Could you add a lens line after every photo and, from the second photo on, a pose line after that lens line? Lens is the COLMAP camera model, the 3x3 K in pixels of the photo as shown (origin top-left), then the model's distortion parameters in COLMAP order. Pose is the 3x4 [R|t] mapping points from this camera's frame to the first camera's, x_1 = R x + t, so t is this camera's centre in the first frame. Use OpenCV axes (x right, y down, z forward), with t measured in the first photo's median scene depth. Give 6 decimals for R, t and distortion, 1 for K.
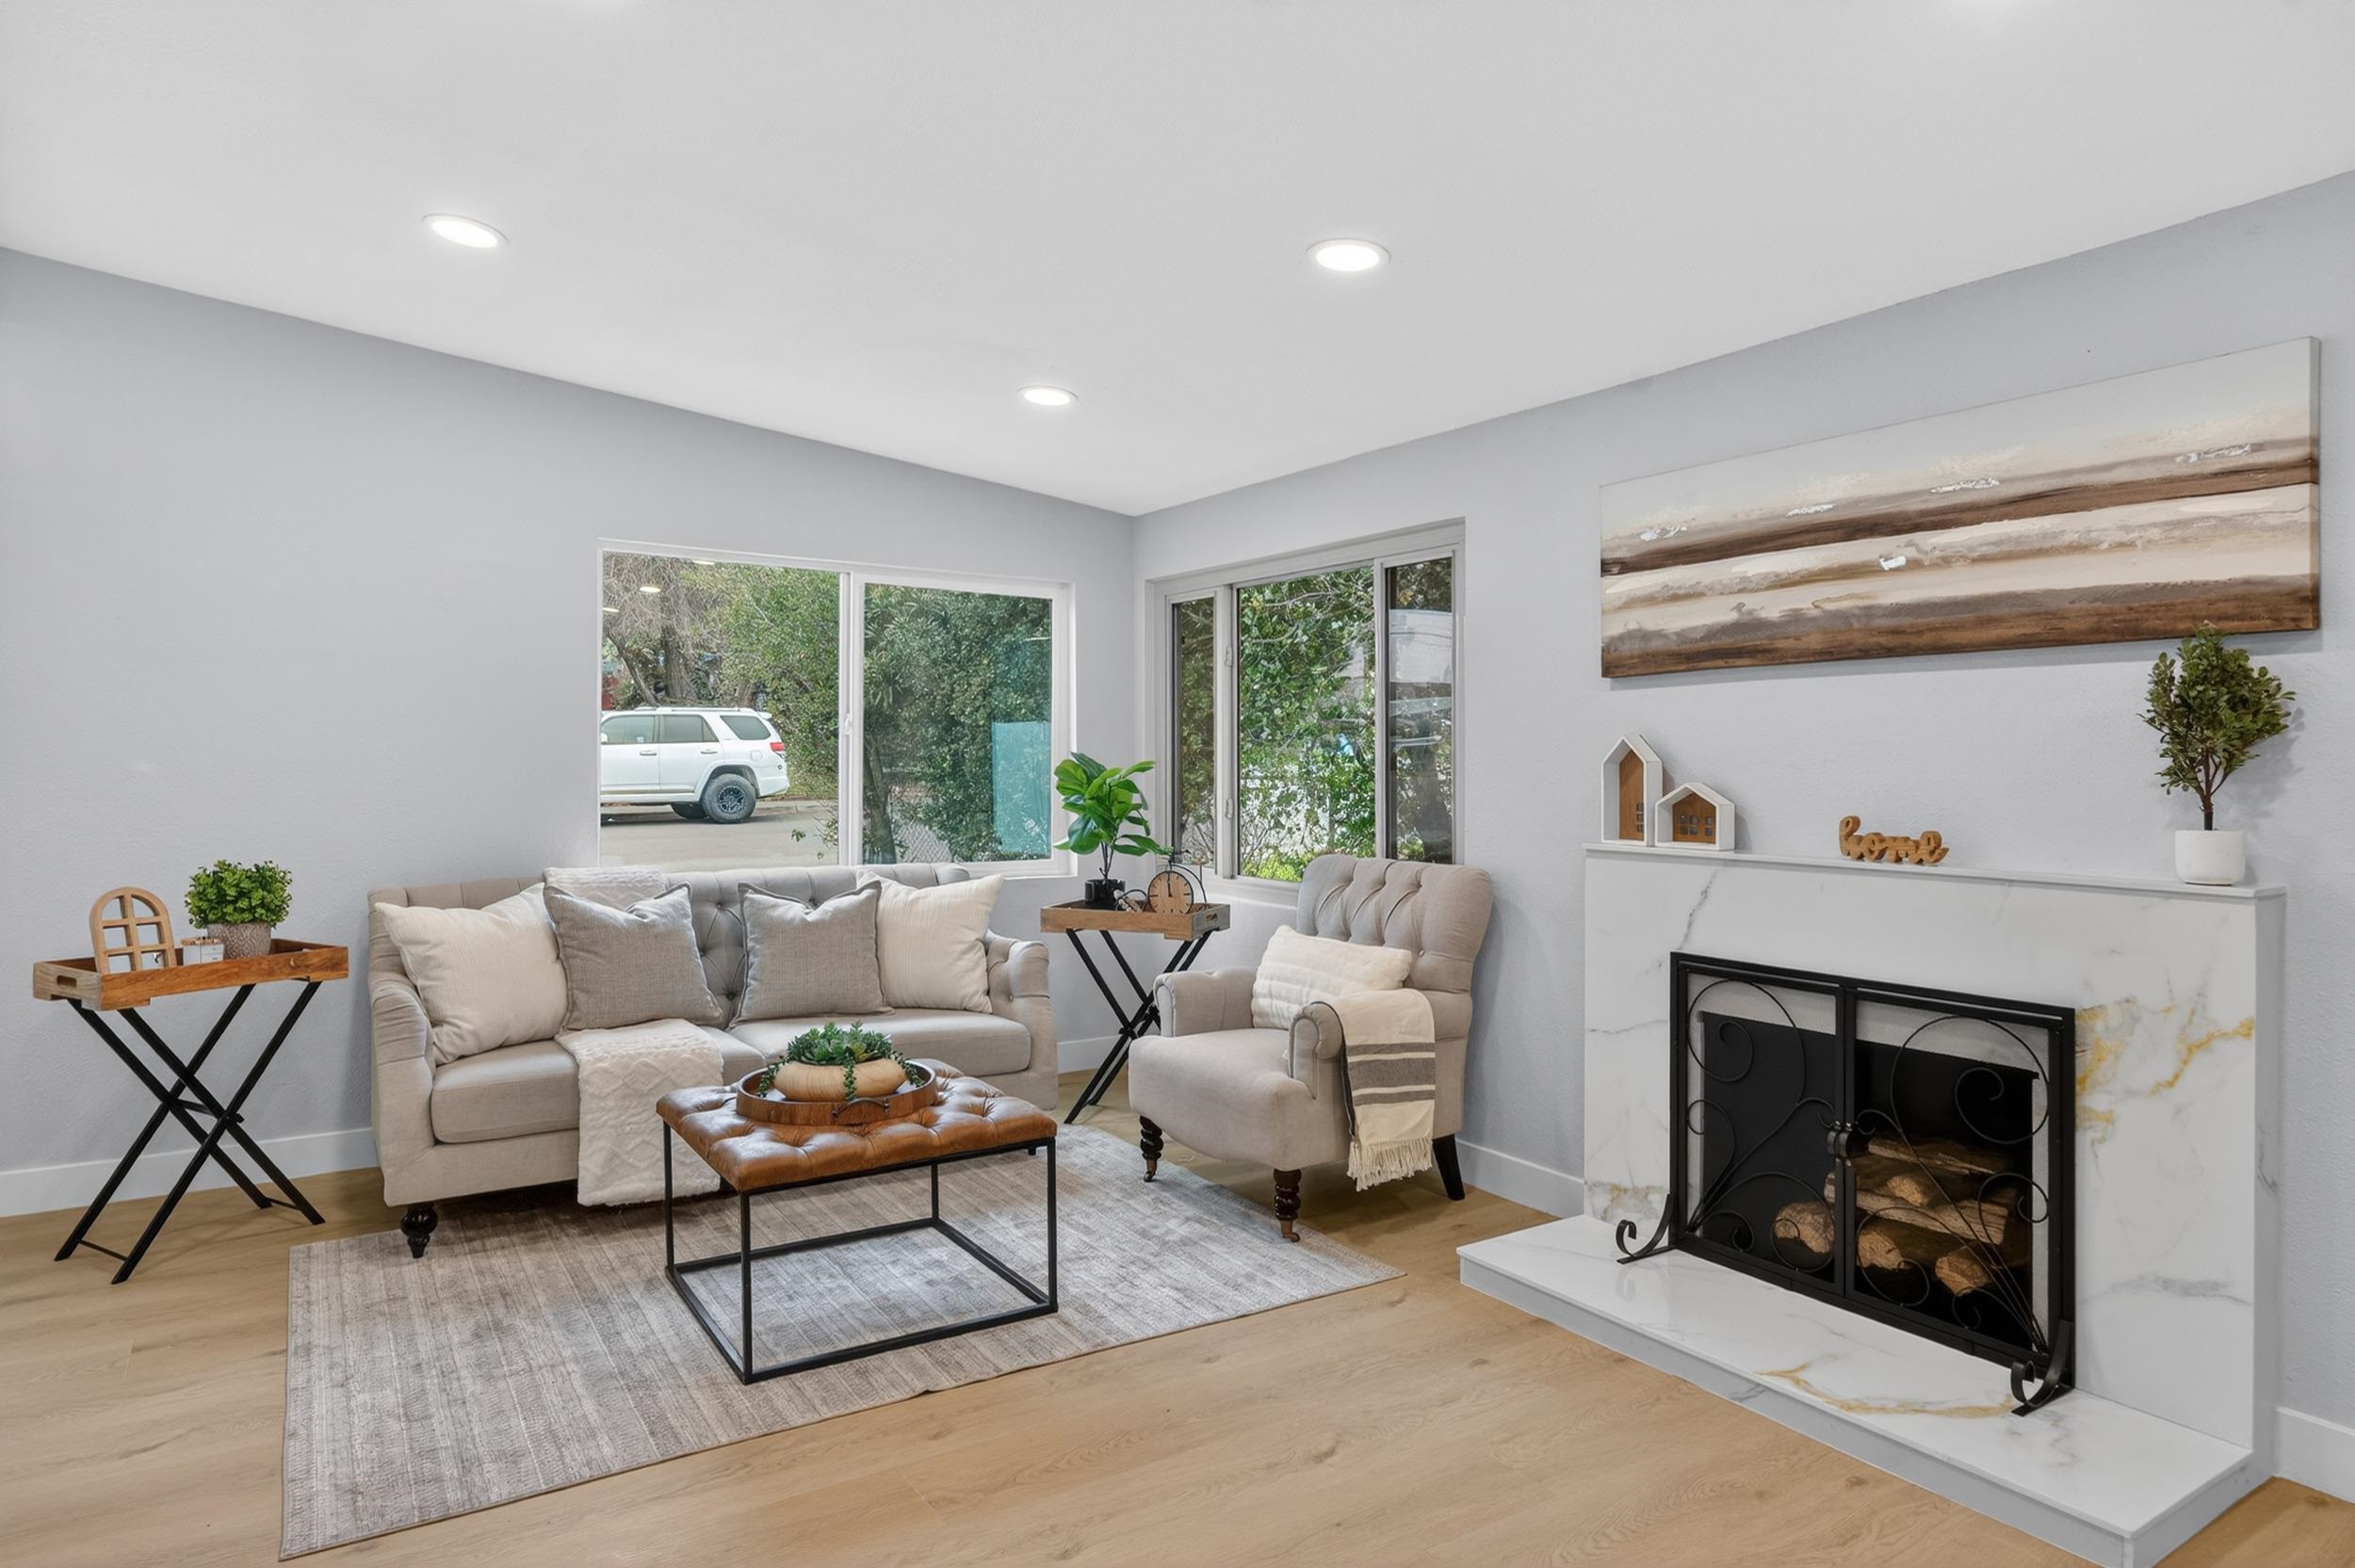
lens RADIAL K [[1326.4, 0, 1177.5], [0, 1326.4, 784.0], [0, 0, 1]] dist [0.001436, 0.001218]
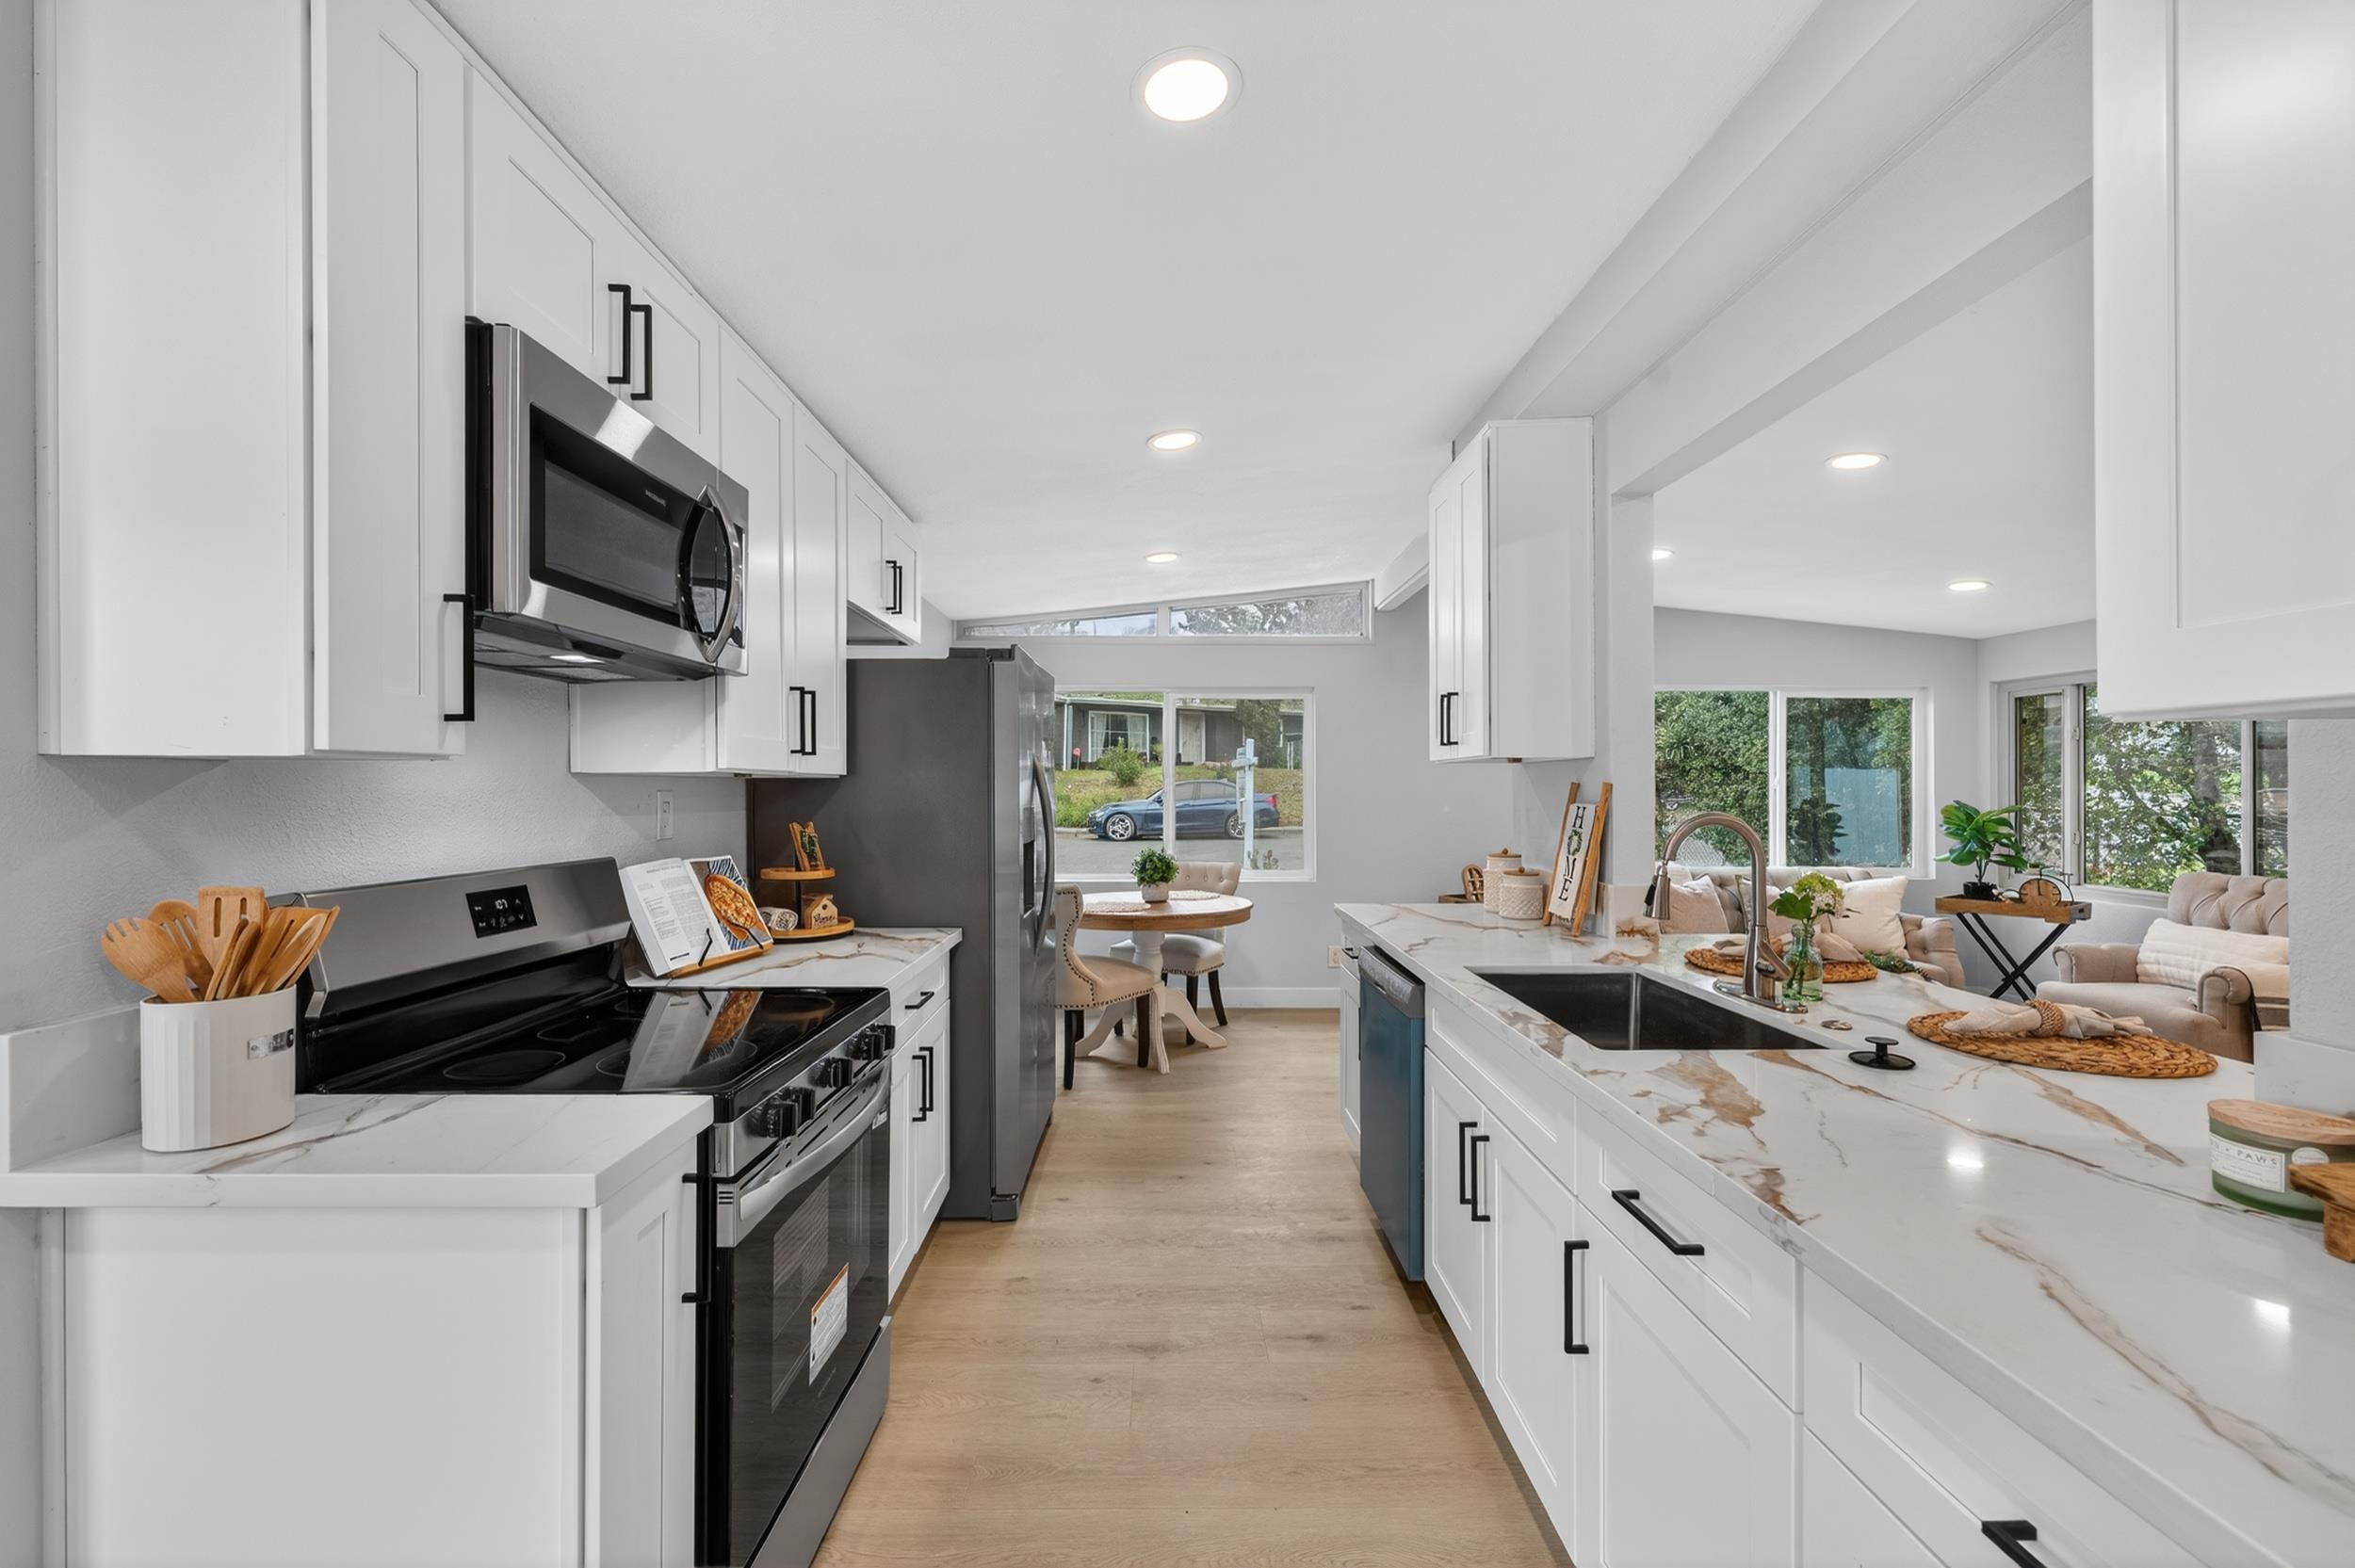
lens RADIAL K [[987.4, 0, 1174.9], [0, 987.4, 790.9], [0, 0, 1]] dist [0.002311, 0.000723]
pose [[0.853259, -0.001375, -0.521486, -0.260720], [-0.005983, 0.999905, -0.012427, -0.014806], [0.521453, 0.013724, 0.853169, -0.487480]]
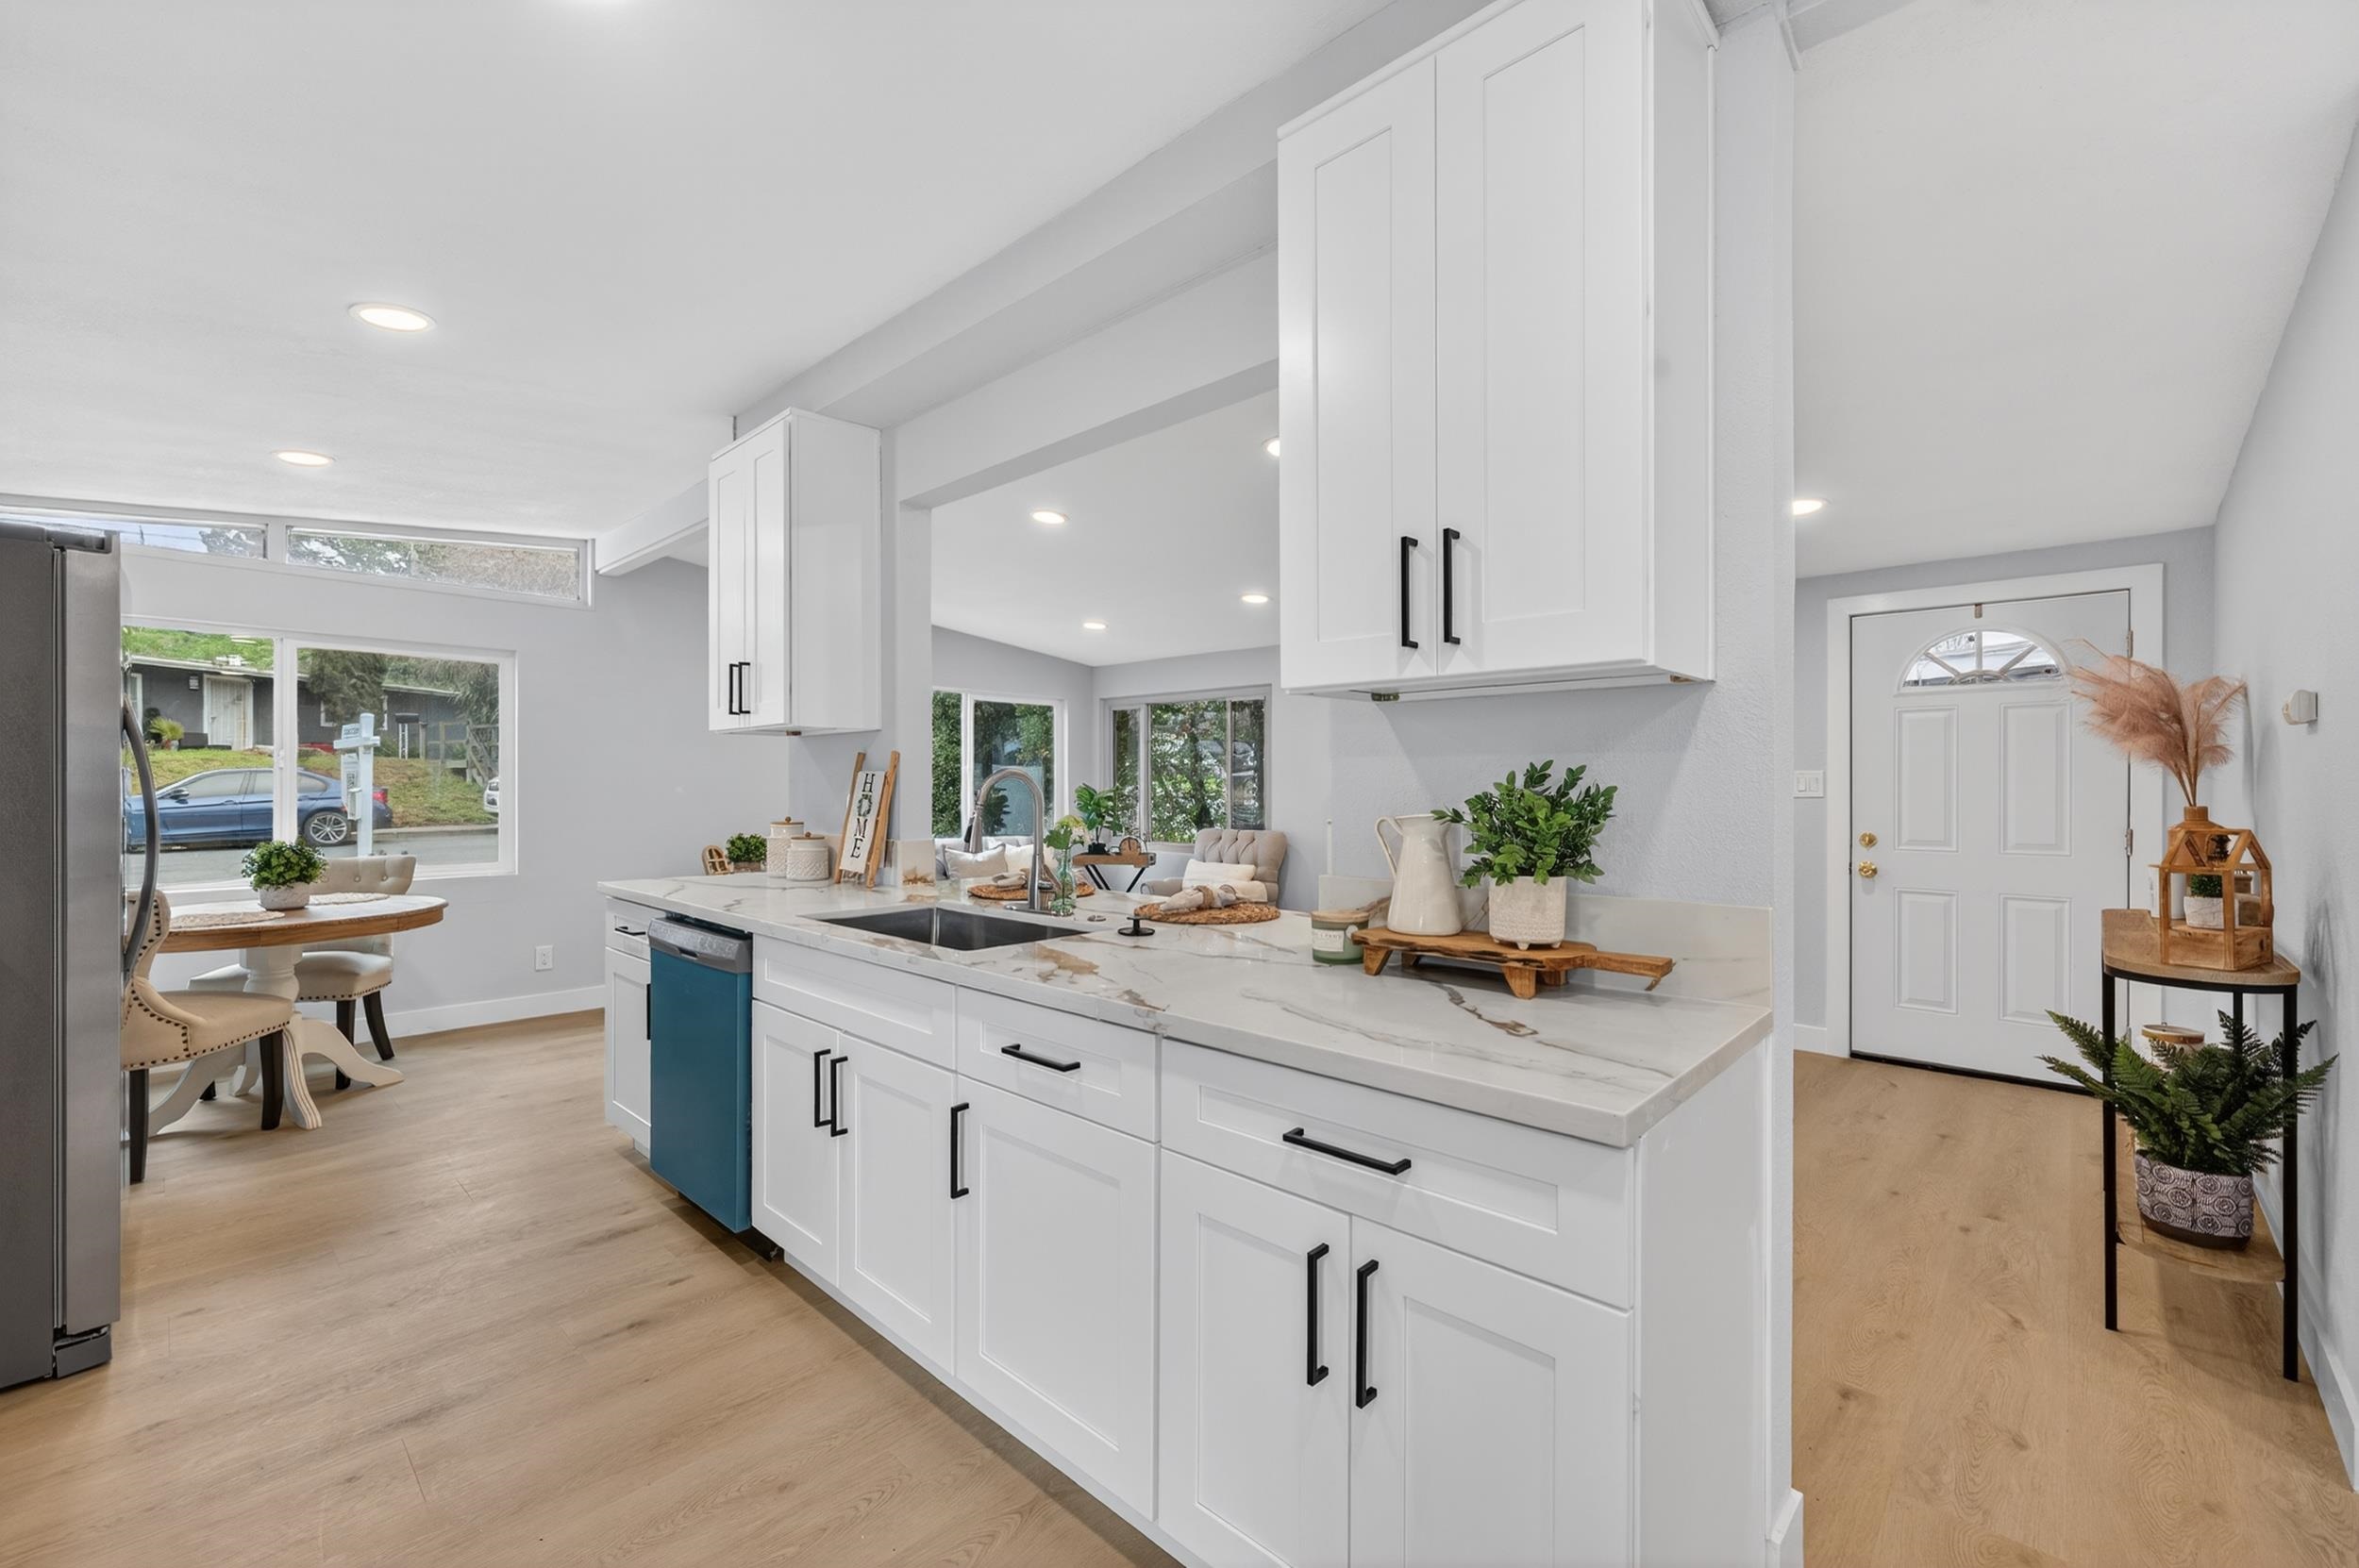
lens RADIAL K [[958.5, 0, 1179.5], [0, 958.5, 784.0], [0, 0, 1]] dist [0.000170, 0.000246]
pose [[0.966361, 0.000824, 0.257188, -0.331861], [0.004042, 0.999823, -0.018390, 0.007301], [-0.257158, 0.018811, 0.966186, -0.536187]]
